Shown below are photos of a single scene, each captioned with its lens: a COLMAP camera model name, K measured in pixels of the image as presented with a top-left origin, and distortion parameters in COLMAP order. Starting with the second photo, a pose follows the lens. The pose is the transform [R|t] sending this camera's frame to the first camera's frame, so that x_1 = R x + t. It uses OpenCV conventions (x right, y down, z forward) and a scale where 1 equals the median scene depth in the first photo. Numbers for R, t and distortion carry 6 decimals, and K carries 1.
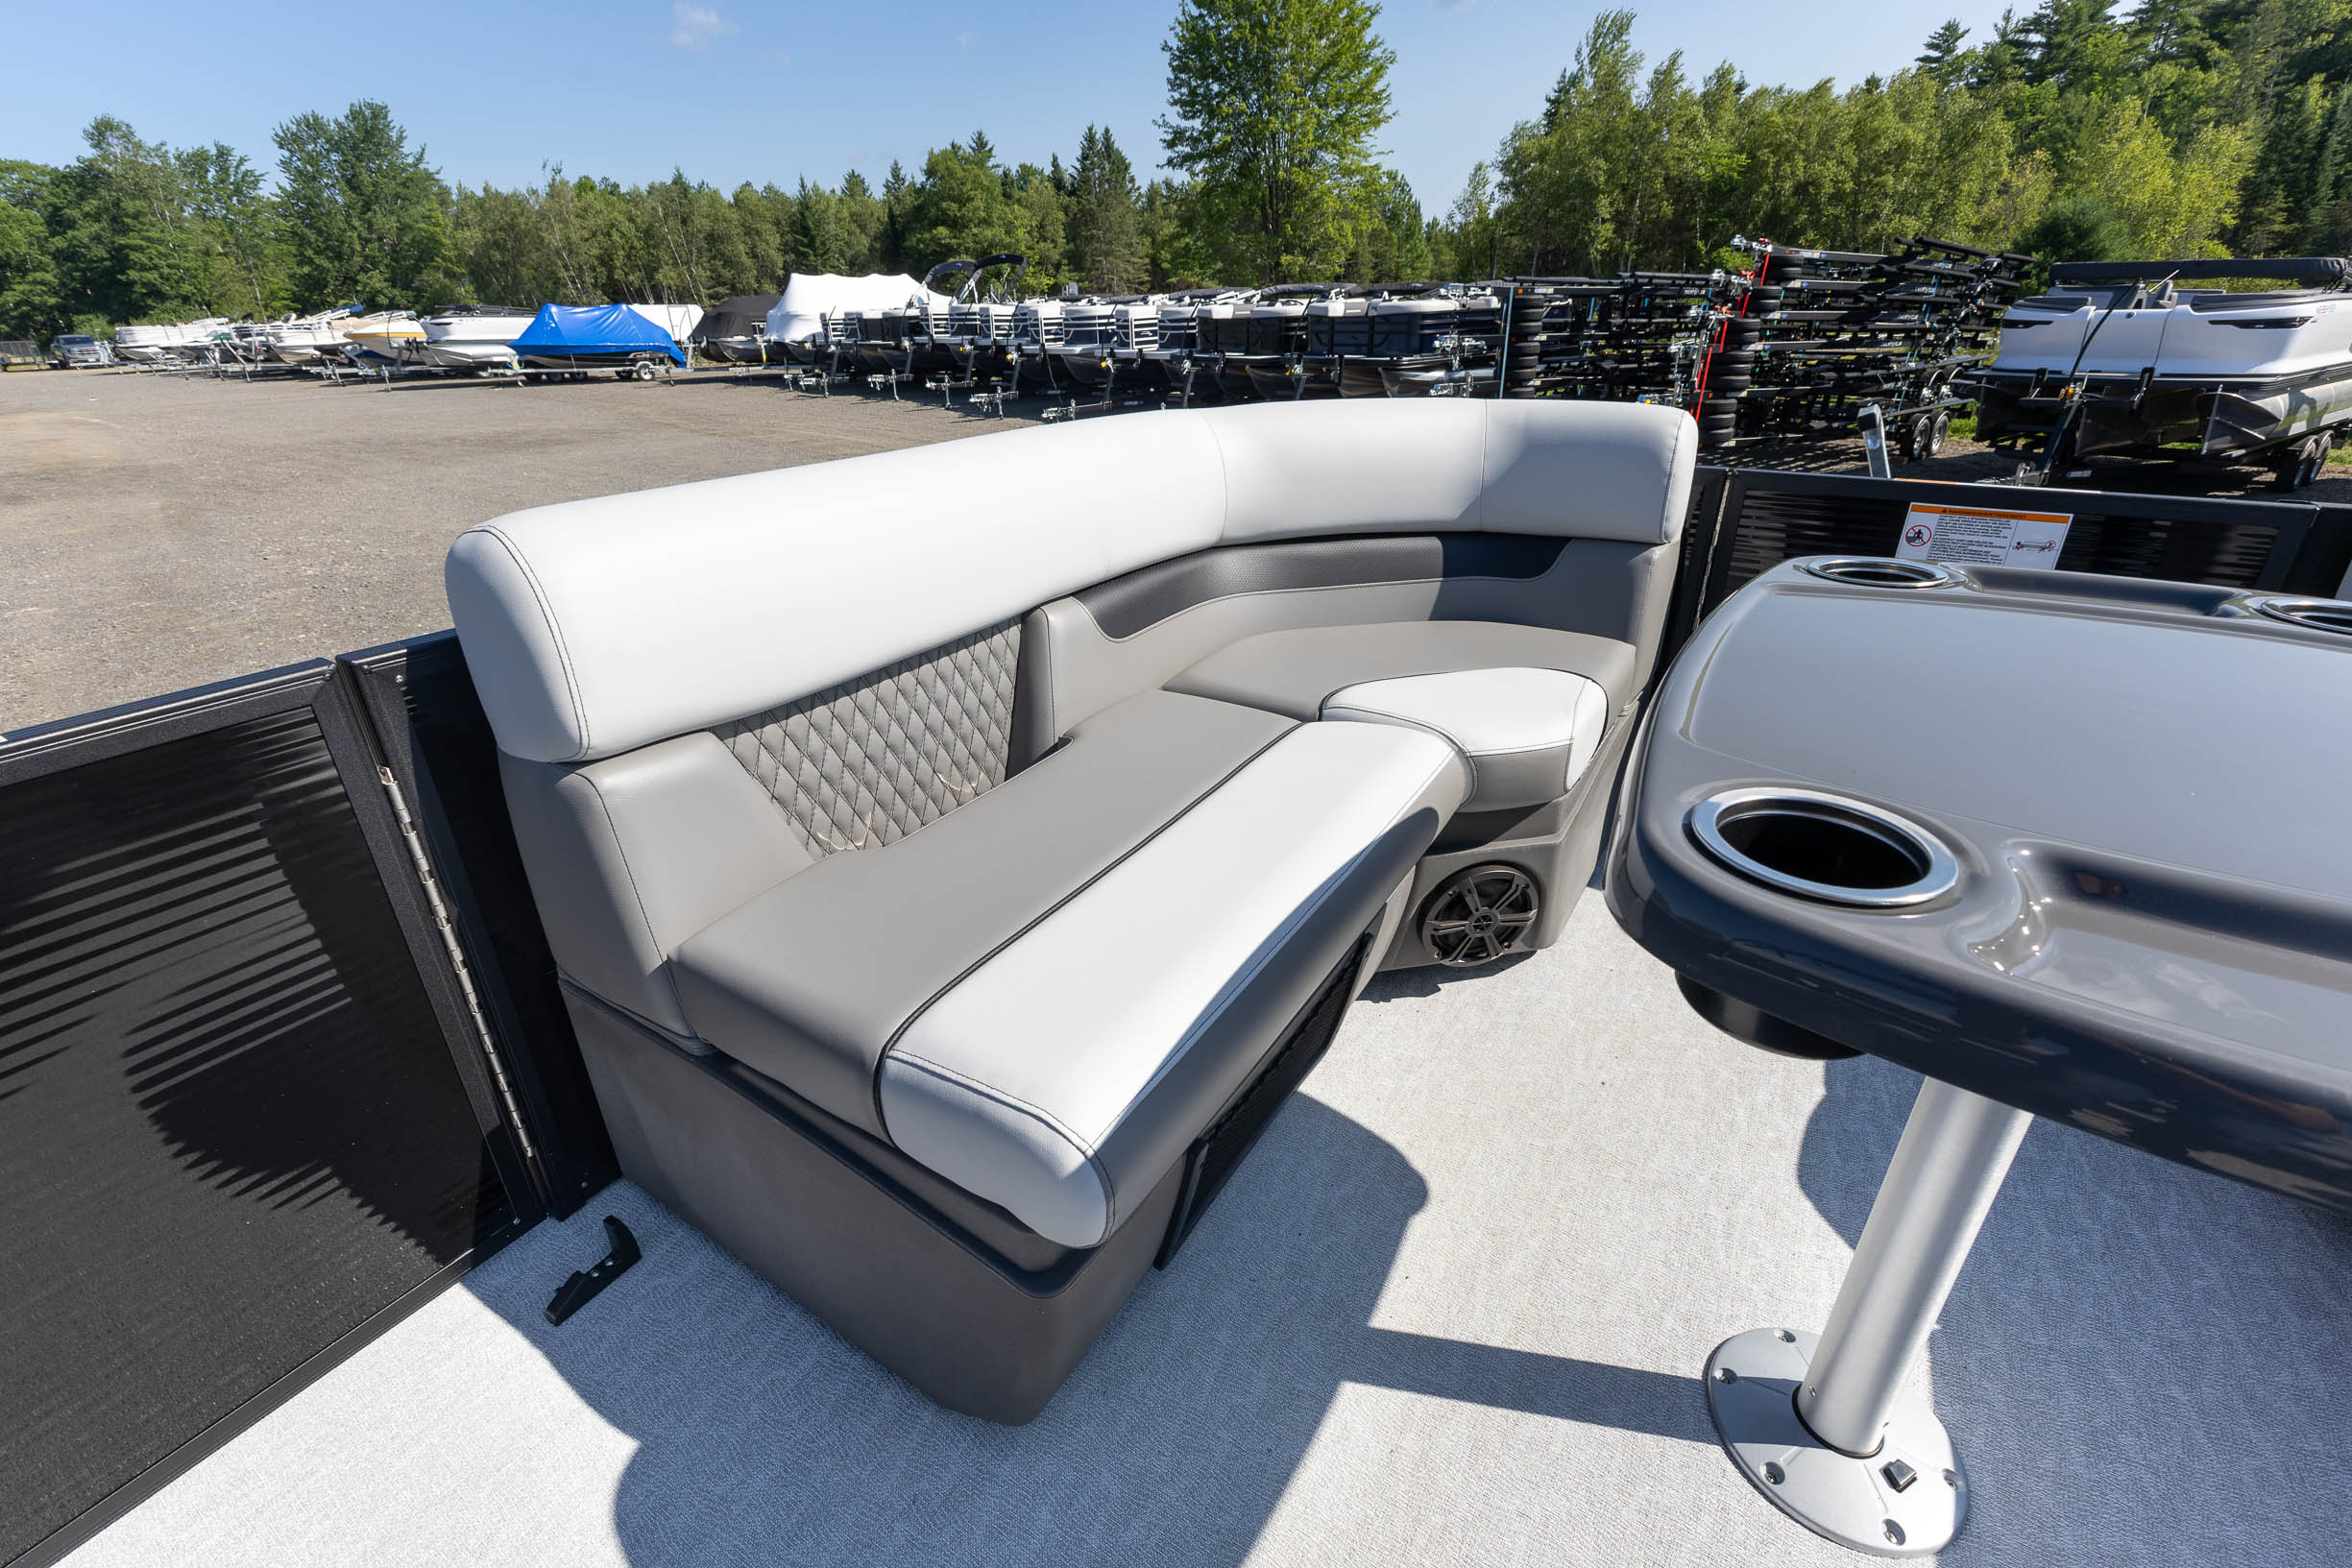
lens RADIAL K [[1010.3, 0, 1171.7], [0, 1010.3, 788.8], [0, 0, 1]] dist [0.022395, -0.007881]
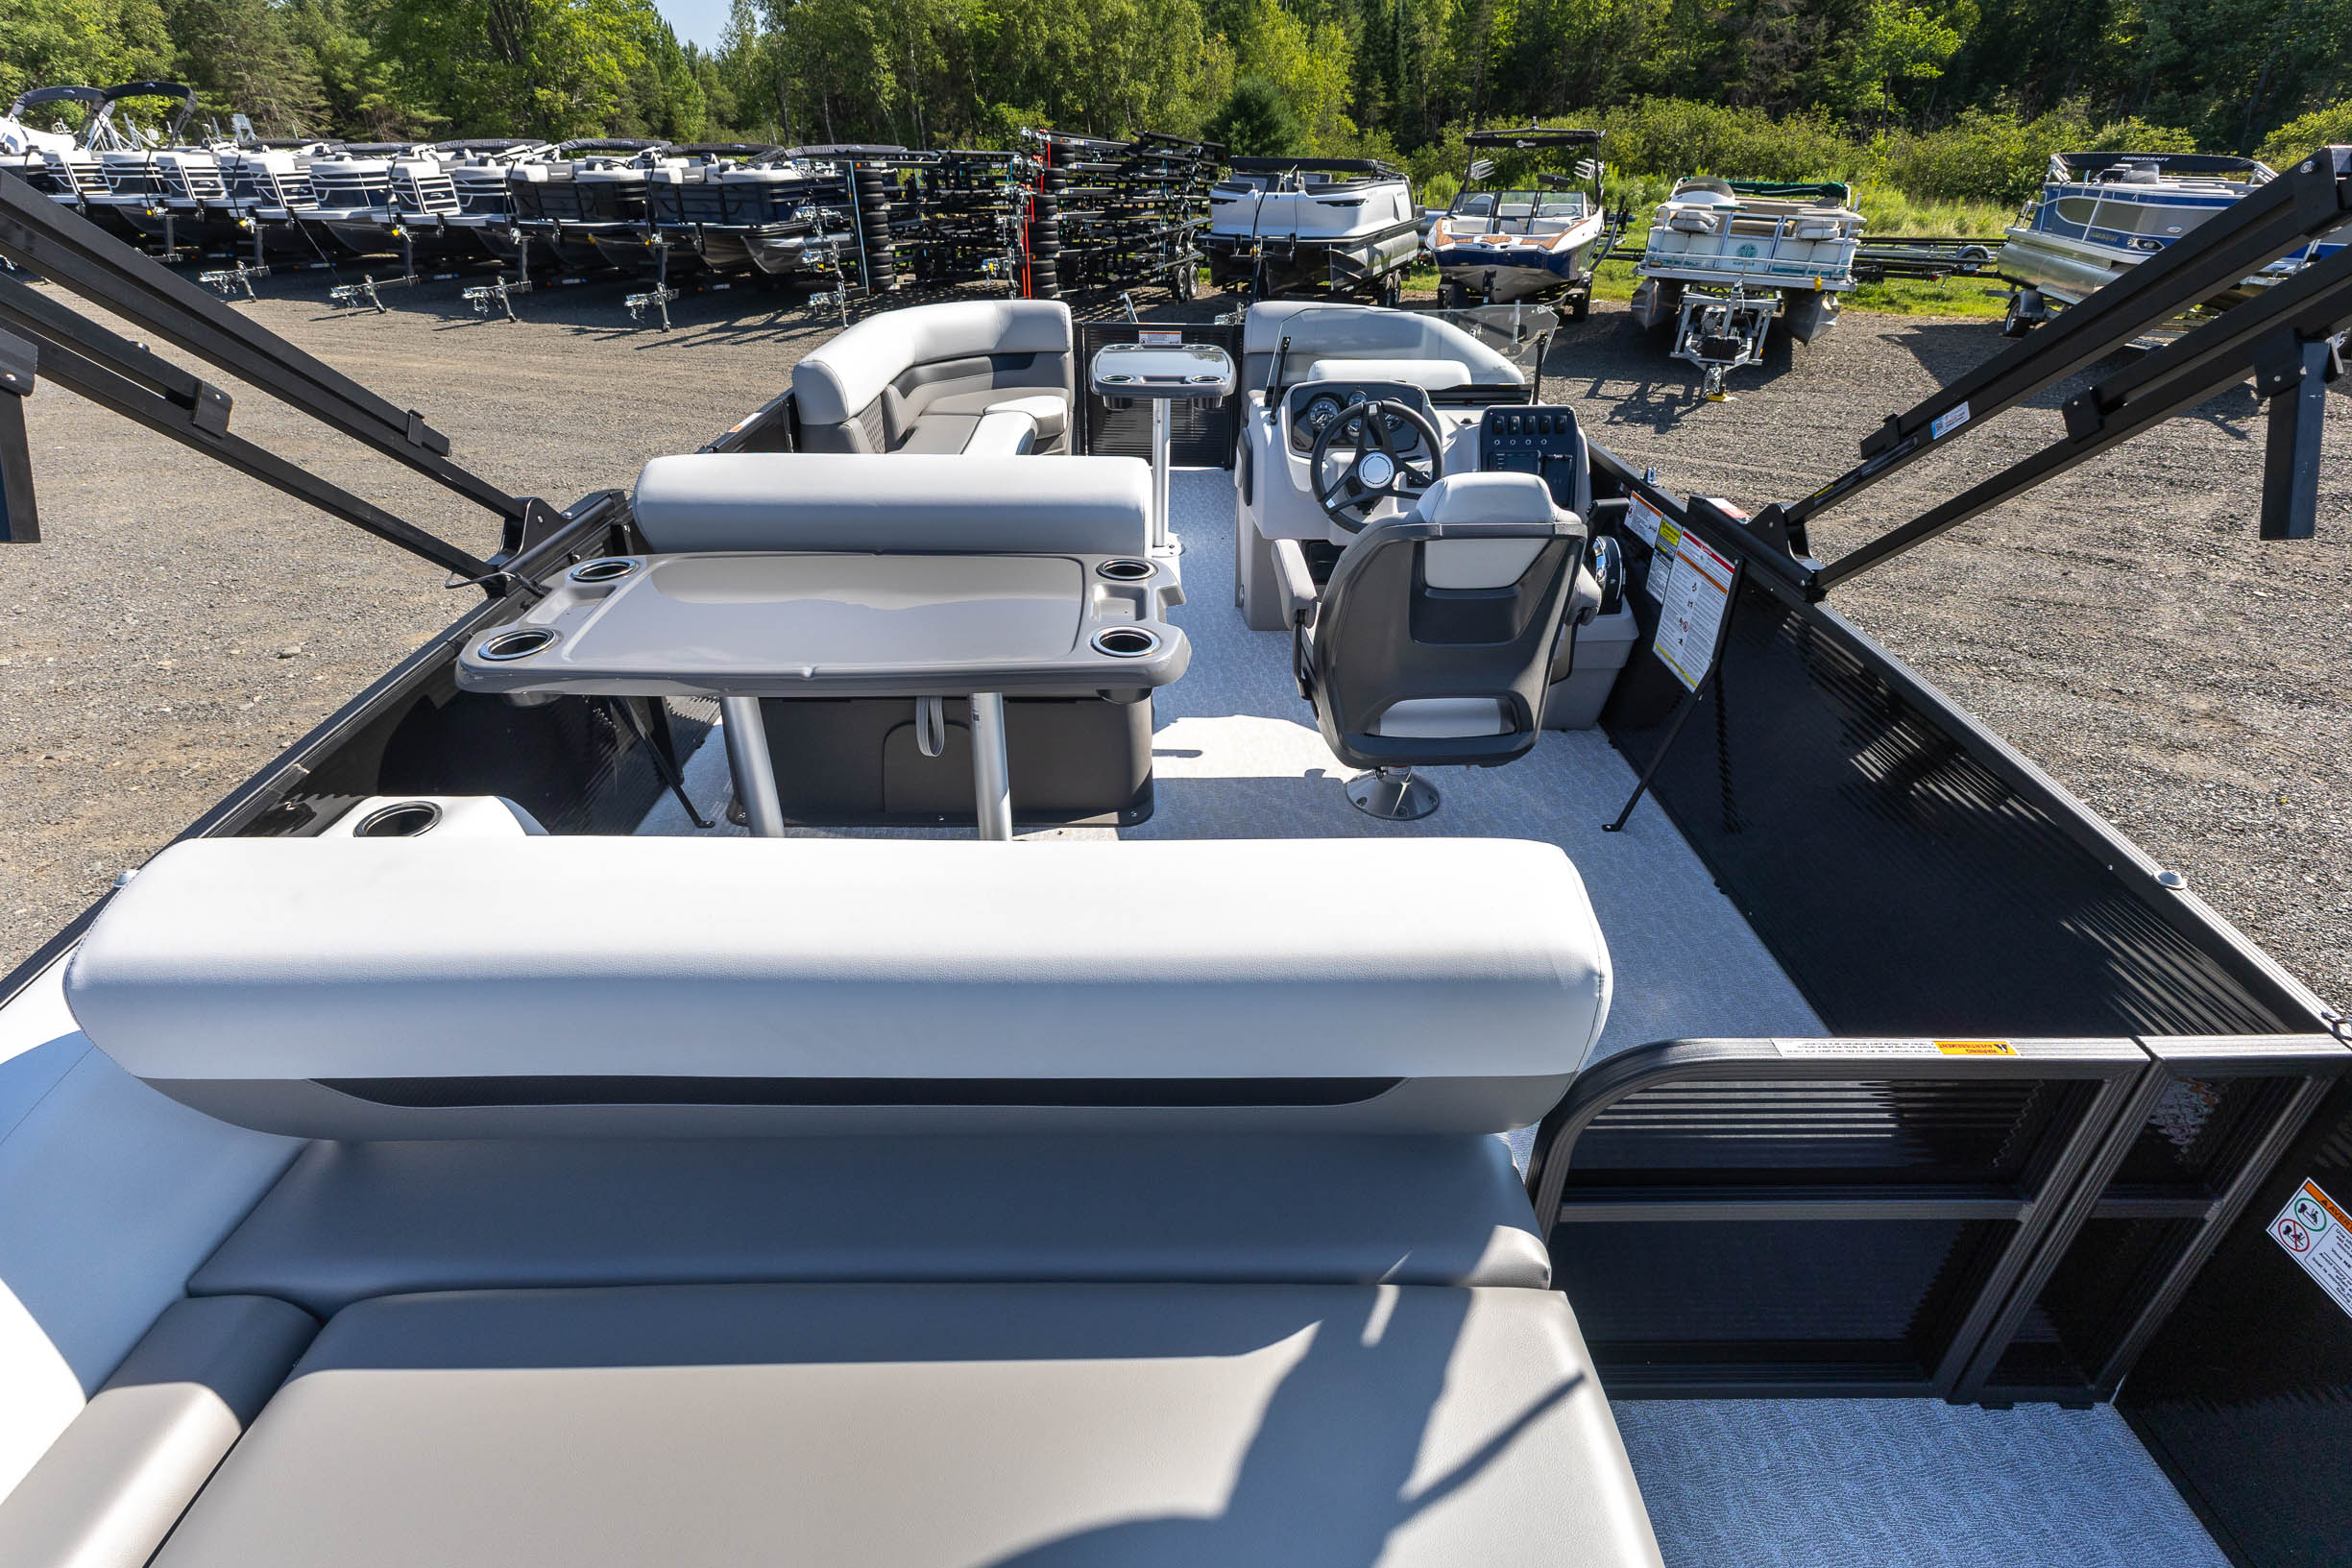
lens RADIAL K [[1088.7, 0, 1167.6], [0, 1088.7, 729.6], [0, 0, 1]] dist [0.015990, -0.004881]
pose [[0.835299, -0.245501, 0.491939, -0.074540], [0.221958, 0.969190, 0.106793, 0.037052], [-0.503001, 0.019986, 0.864055, -0.124784]]
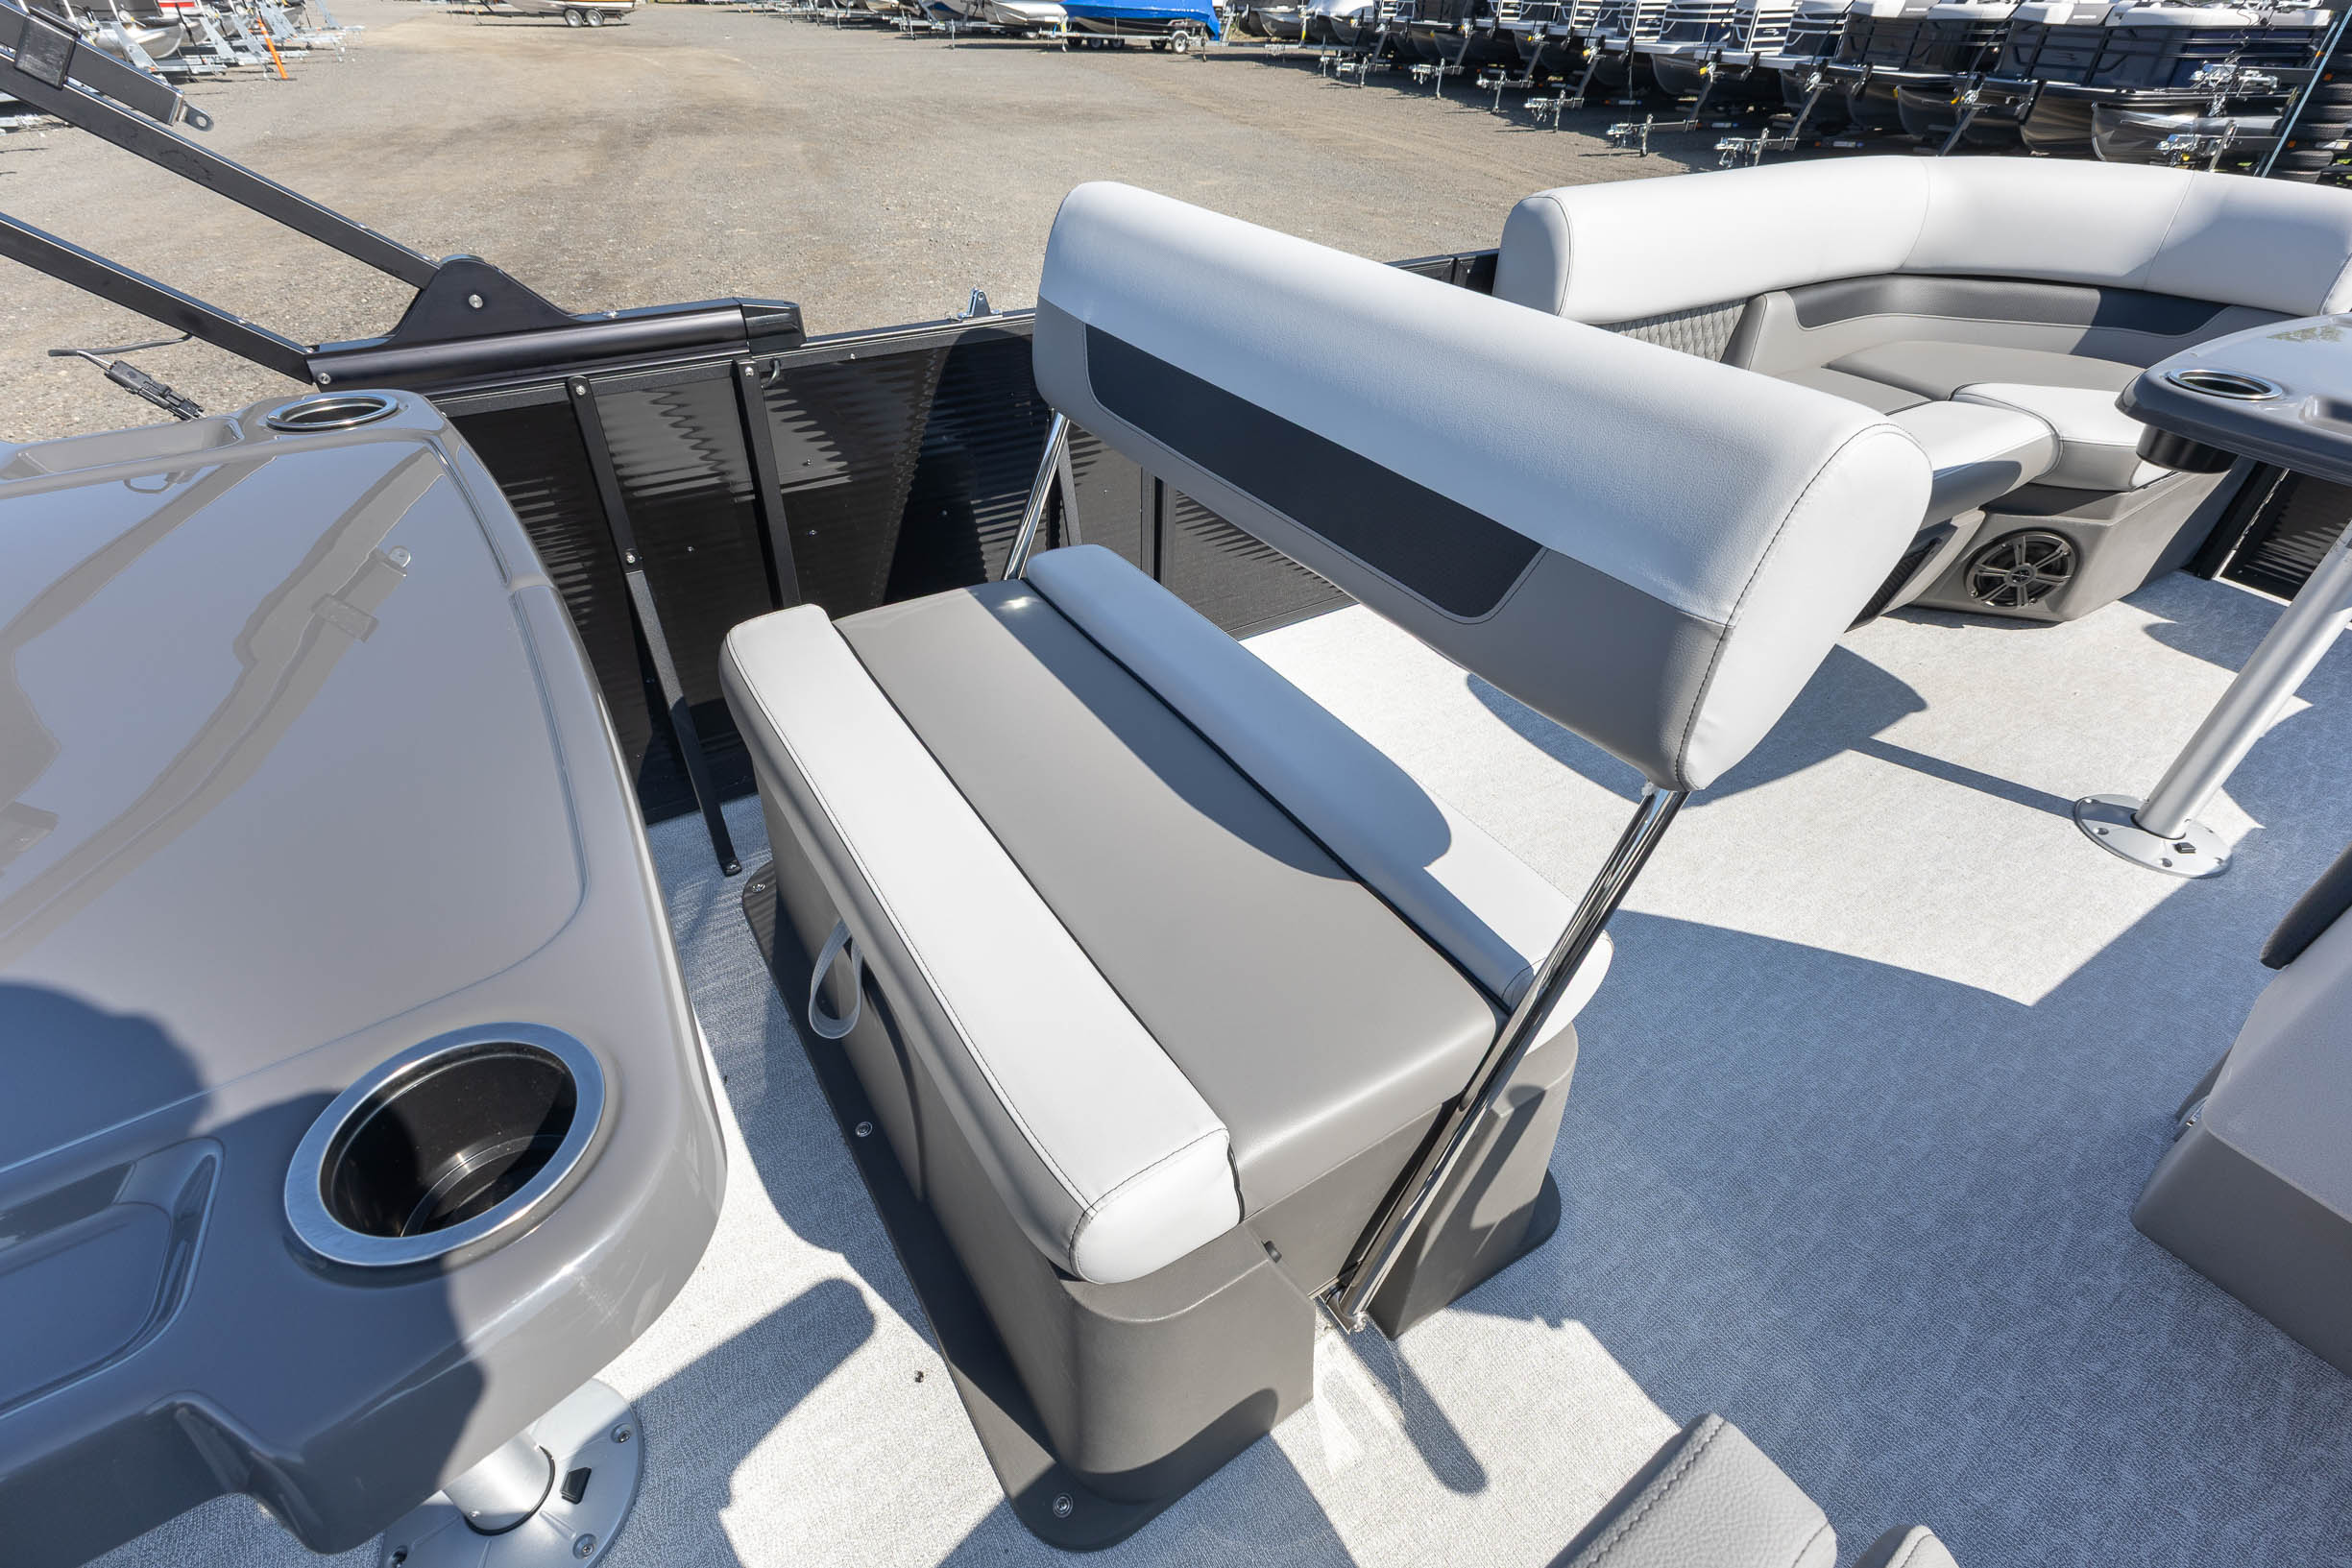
lens RADIAL K [[1078.3, 0, 1176.0], [0, 1078.3, 784.0], [0, 0, 1]] dist [0.022659, -0.006982]
pose [[0.906886, 0.282719, -0.312455, -0.012914], [-0.216131, 0.948634, 0.231044, 0.019833], [0.361726, -0.141999, 0.921407, -0.055079]]
